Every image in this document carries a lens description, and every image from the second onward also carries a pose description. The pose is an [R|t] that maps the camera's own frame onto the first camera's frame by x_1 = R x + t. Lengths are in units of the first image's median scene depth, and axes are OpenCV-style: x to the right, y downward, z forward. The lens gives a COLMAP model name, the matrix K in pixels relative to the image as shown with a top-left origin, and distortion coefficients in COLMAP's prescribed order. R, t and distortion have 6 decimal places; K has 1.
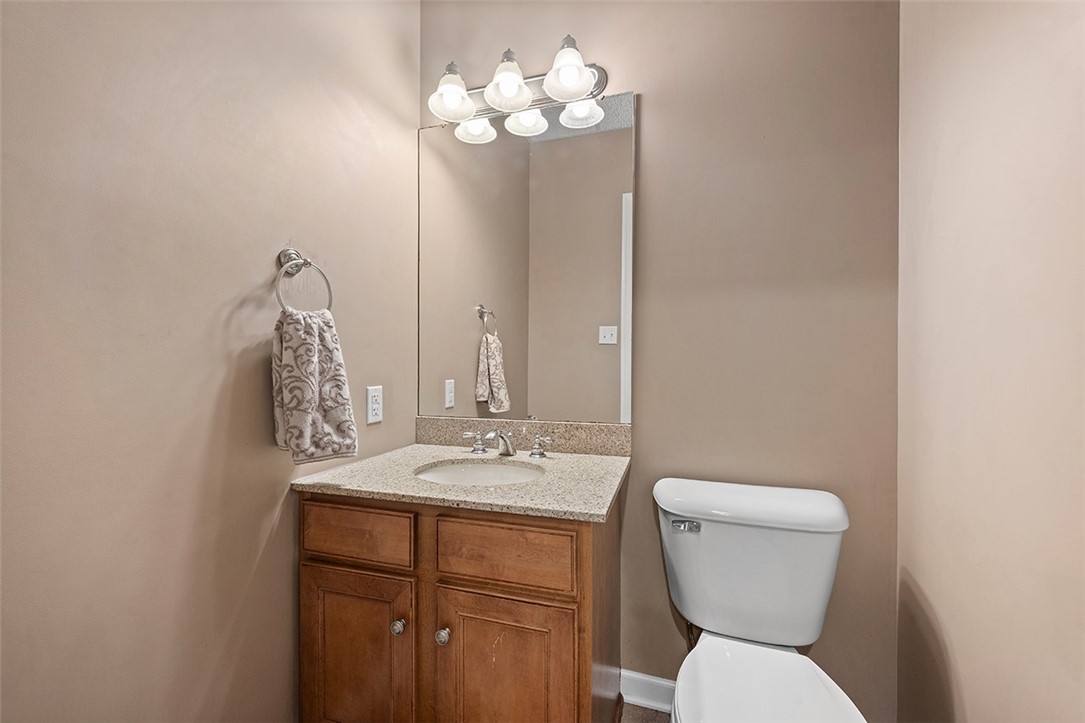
lens RADIAL K [[432.3, 0, 542.5], [0, 432.3, 361.5], [0, 0, 1]] dist [-0.000449, -0.000161]
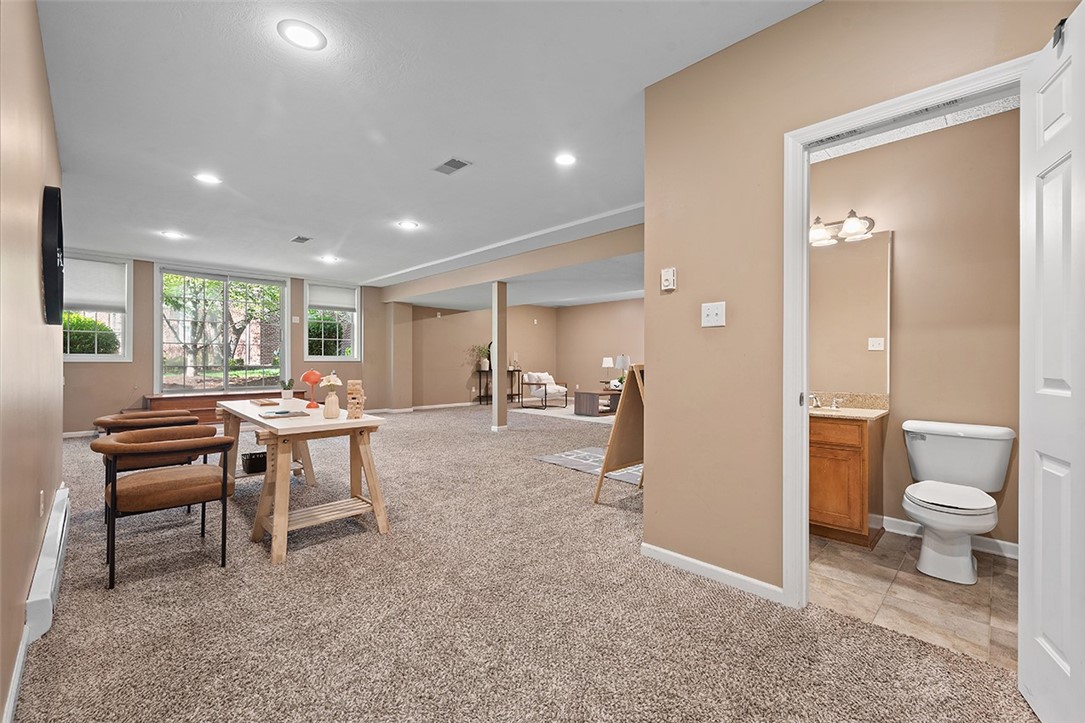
lens RADIAL K [[471.4, 0, 542.5], [0, 471.4, 361.5], [0, 0, 1]] dist [-0.000136, -0.000102]
pose [[0.891987, -0.003050, -0.452050, -0.274638], [0.000557, 0.999984, -0.005647, 0.007177], [0.452060, 0.004785, 0.891975, -1.913681]]
